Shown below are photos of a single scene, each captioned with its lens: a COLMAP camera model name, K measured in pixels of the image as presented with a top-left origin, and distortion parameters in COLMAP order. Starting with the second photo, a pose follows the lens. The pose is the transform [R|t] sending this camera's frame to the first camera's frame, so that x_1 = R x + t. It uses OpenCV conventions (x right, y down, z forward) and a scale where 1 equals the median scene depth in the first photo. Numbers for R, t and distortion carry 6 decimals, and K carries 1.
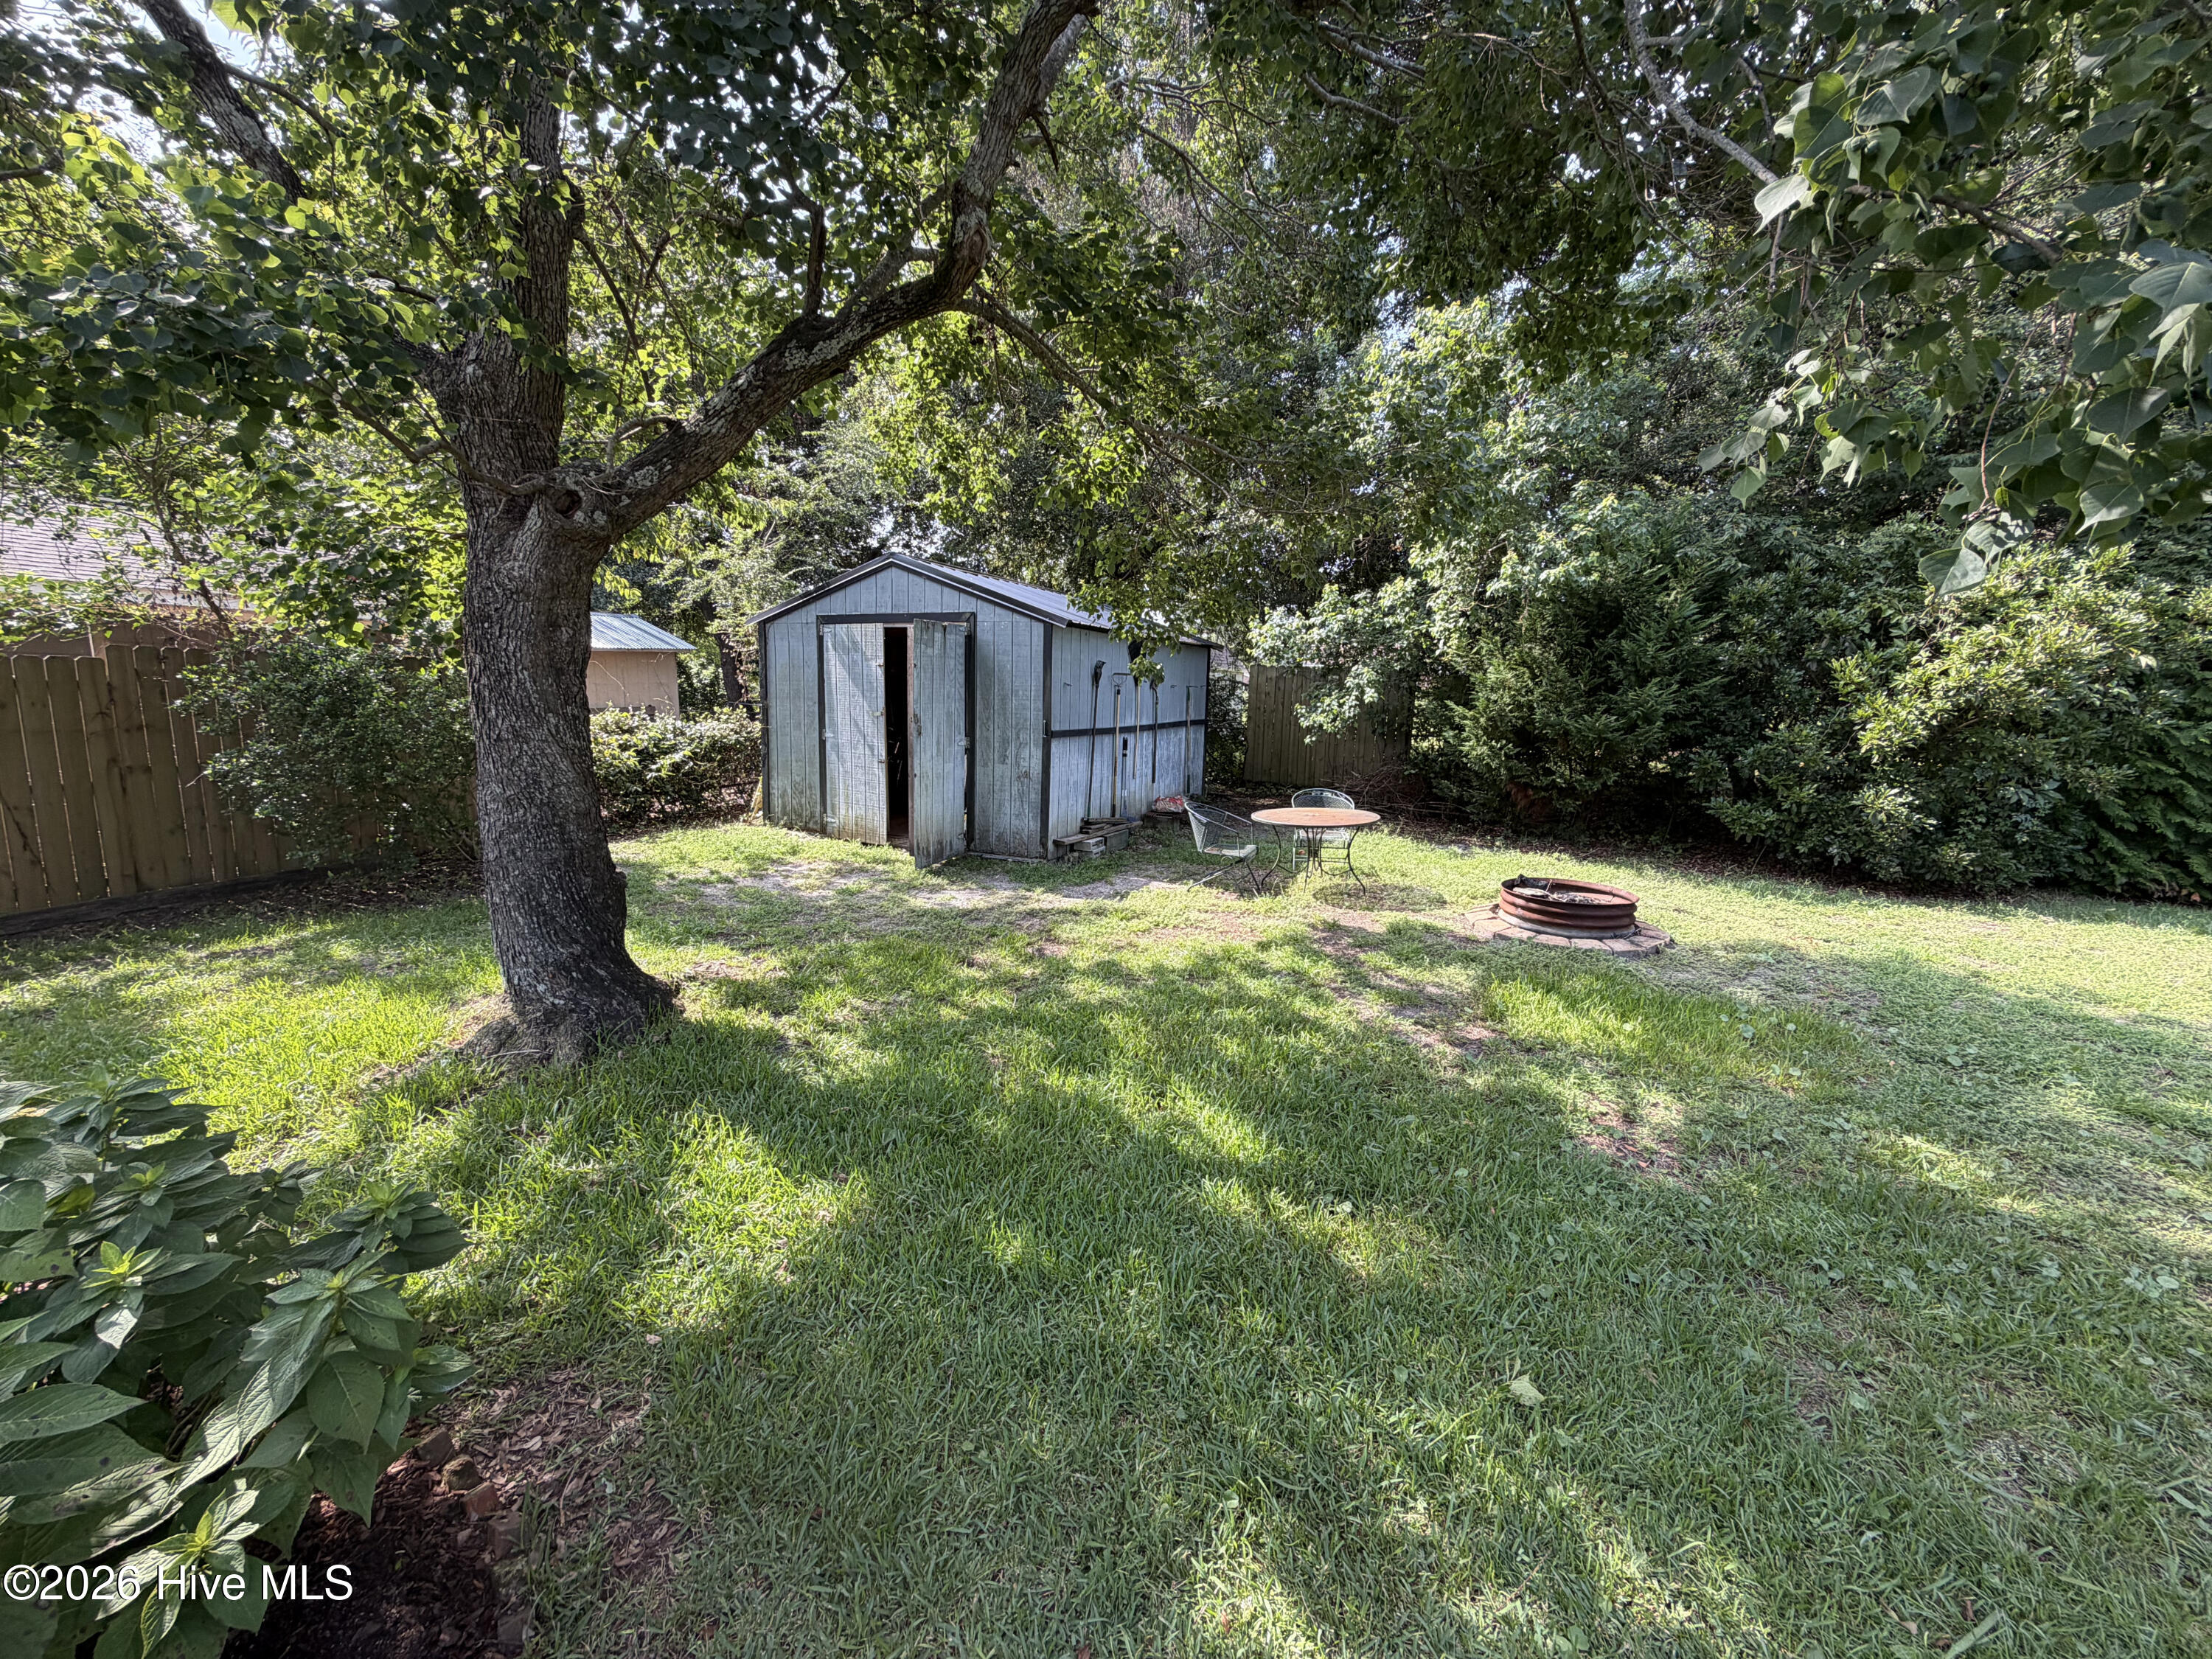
lens RADIAL K [[879.3, 0, 1097.5], [0, 879.3, 830.3], [0, 0, 1]] dist [-0.000274, 0.000676]
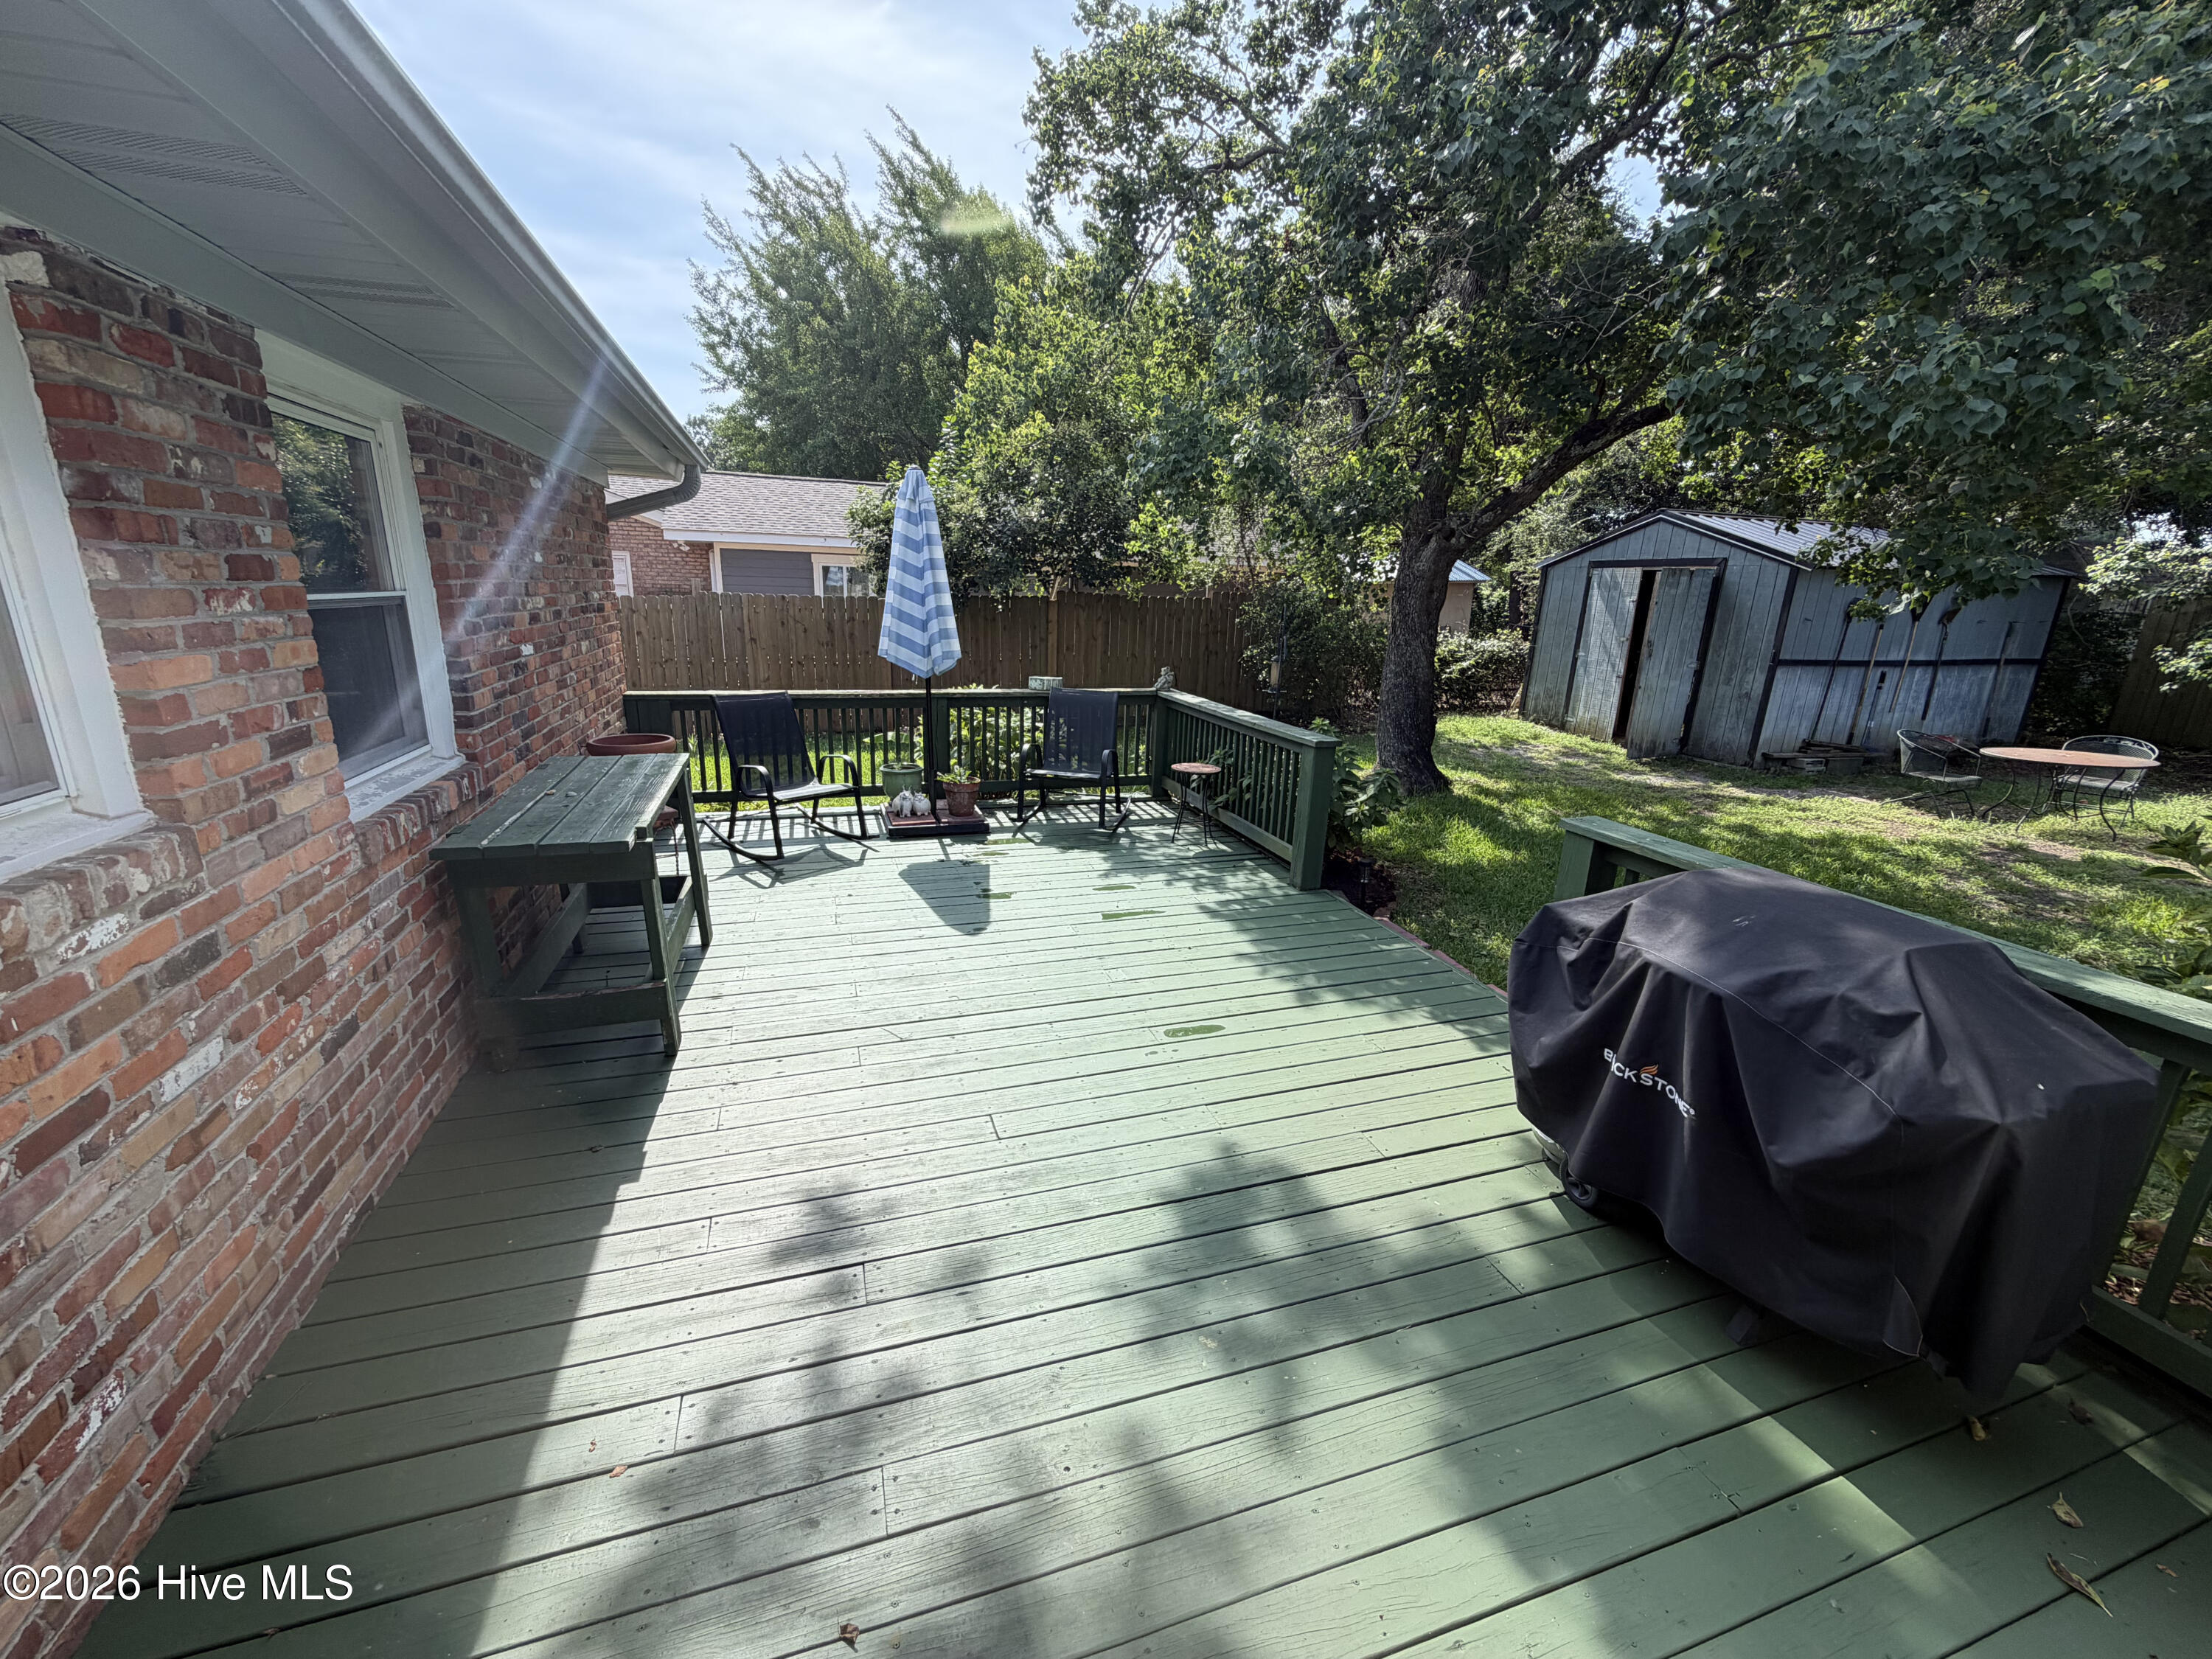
lens RADIAL K [[879.3, 0, 1105.6], [0, 879.3, 823.9], [0, 0, 1]] dist [-0.000274, 0.000676]
pose [[0.684997, 0.187263, -0.704068, 0.266919], [-0.128066, 0.982304, 0.136668, 0.077847], [0.717201, -0.003450, 0.696858, -0.631125]]
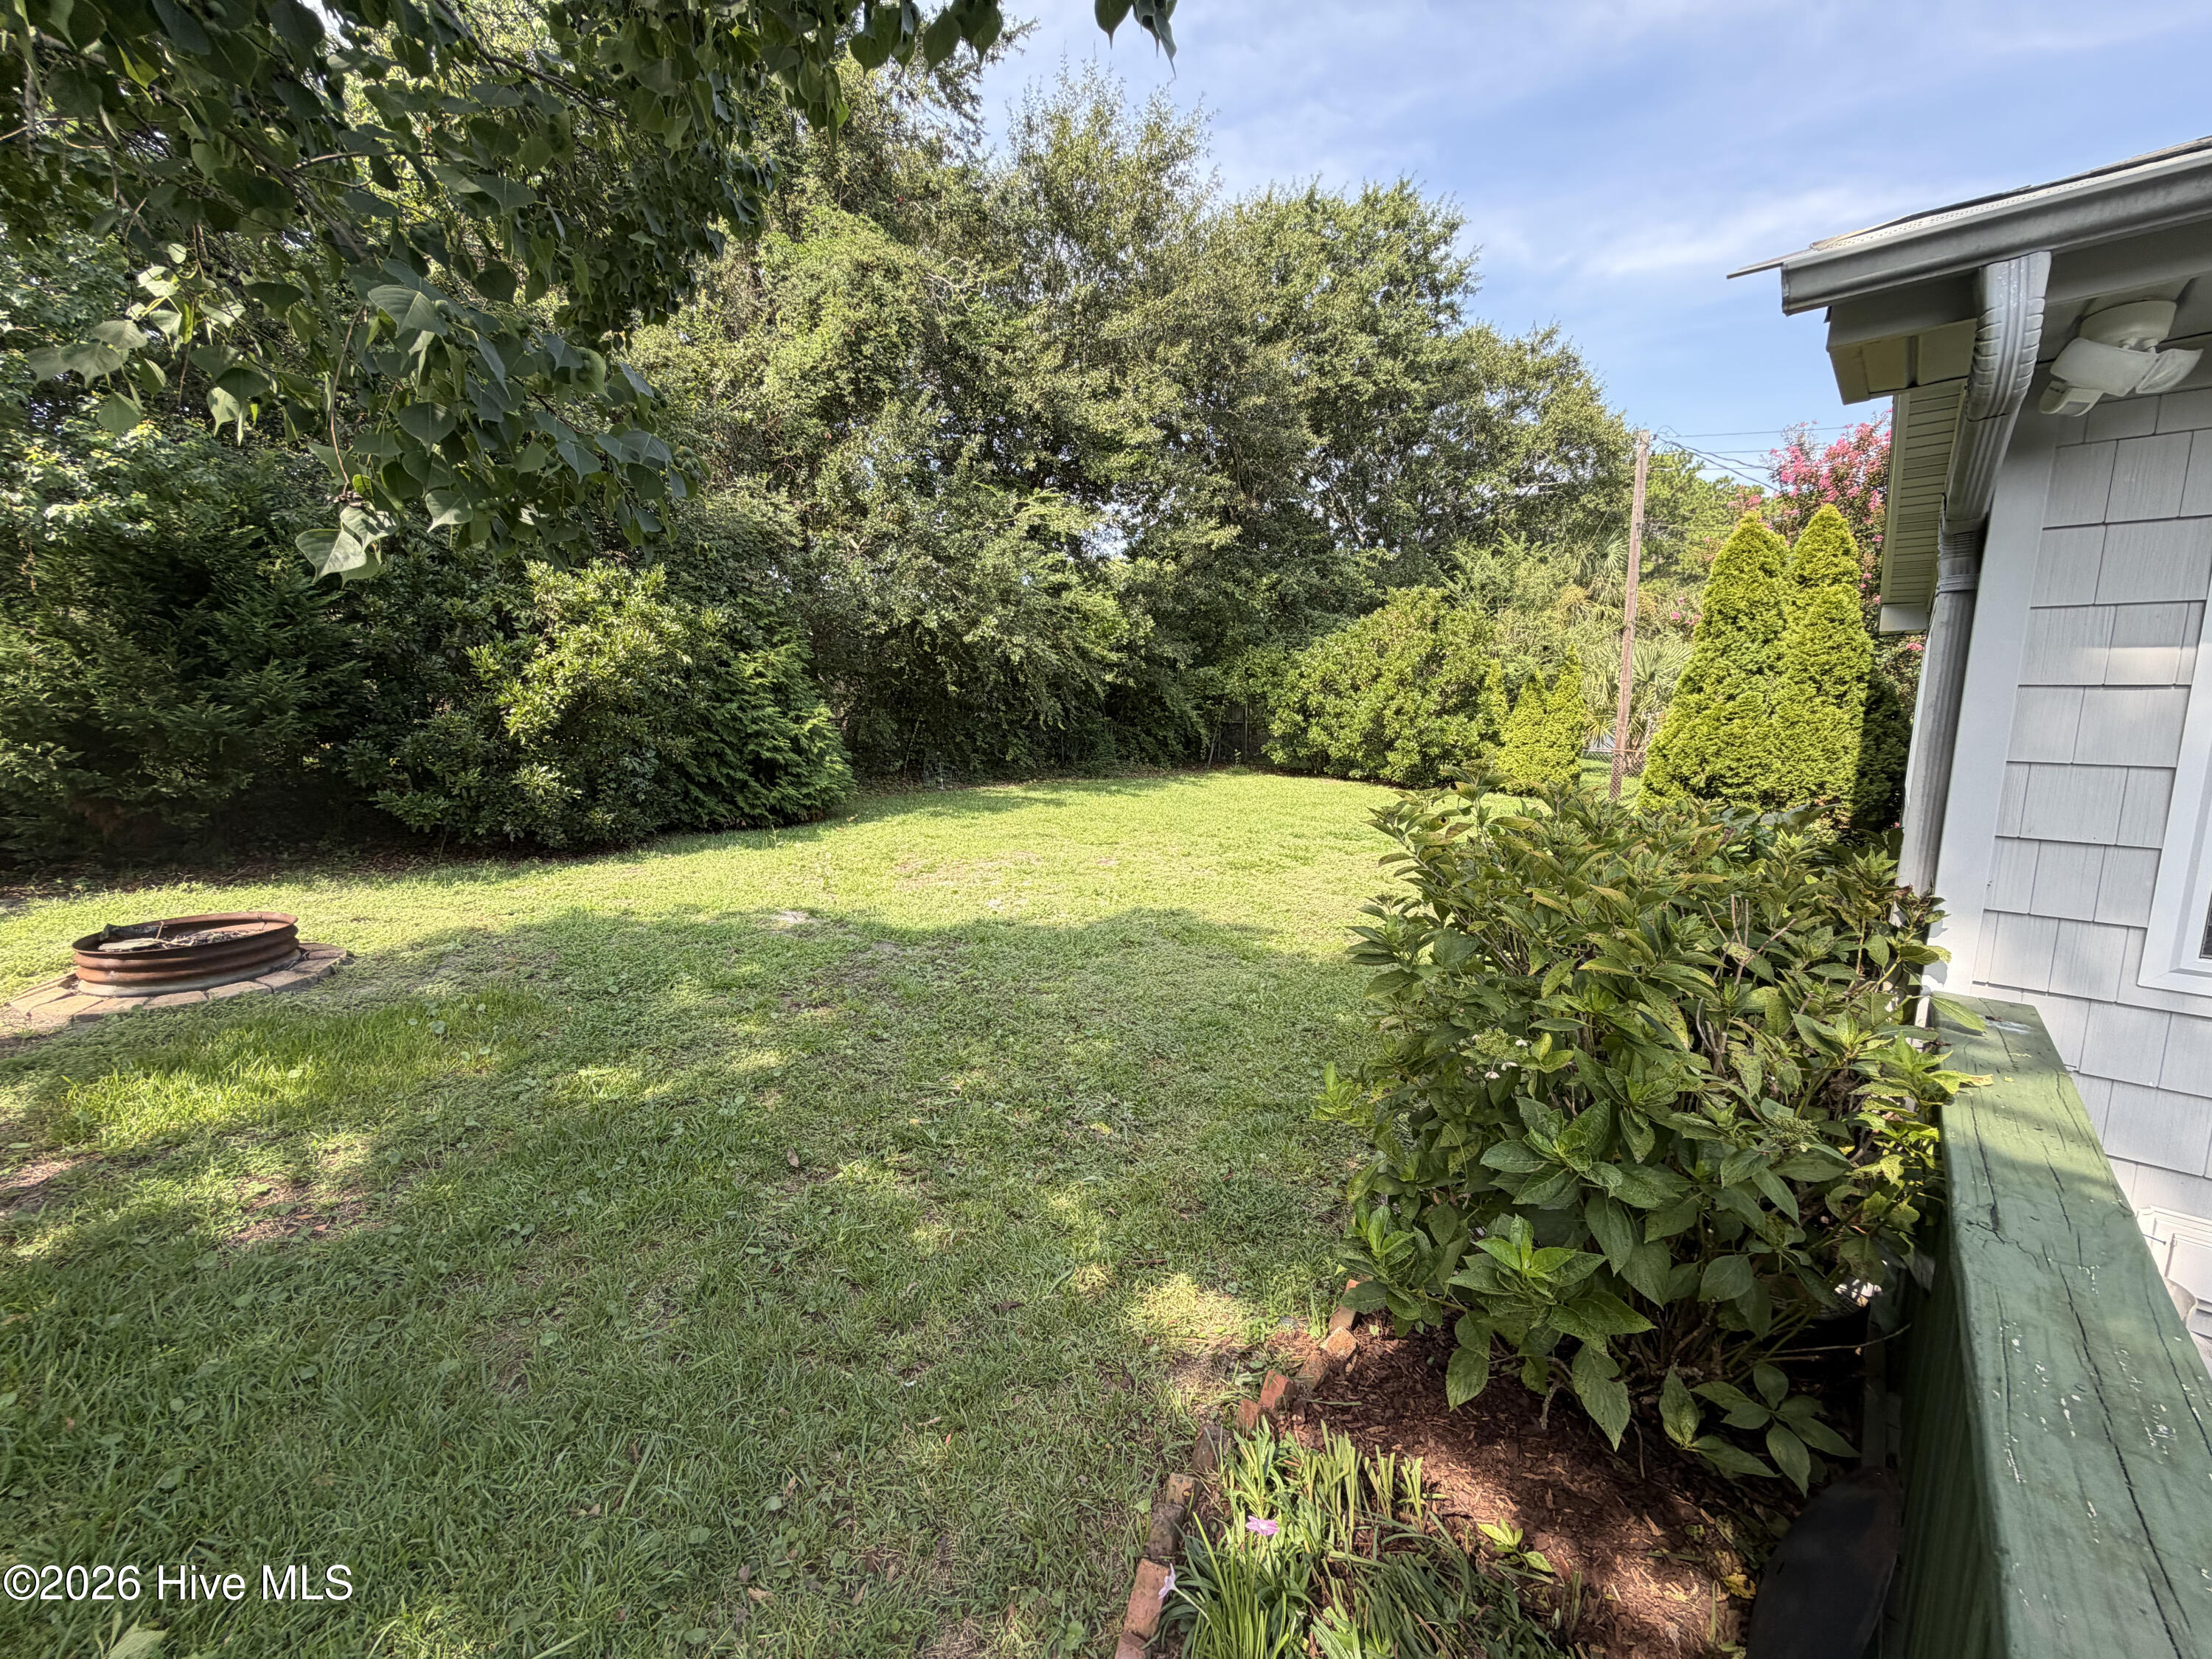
lens RADIAL K [[879.3, 0, 1107.7], [0, 879.3, 820.5], [0, 0, 1]] dist [-0.000274, 0.000676]
pose [[0.288159, -0.139515, 0.947365, 0.042640], [0.135781, 0.985286, 0.103800, 0.001938], [-0.947907, 0.098724, 0.302862, -0.012265]]
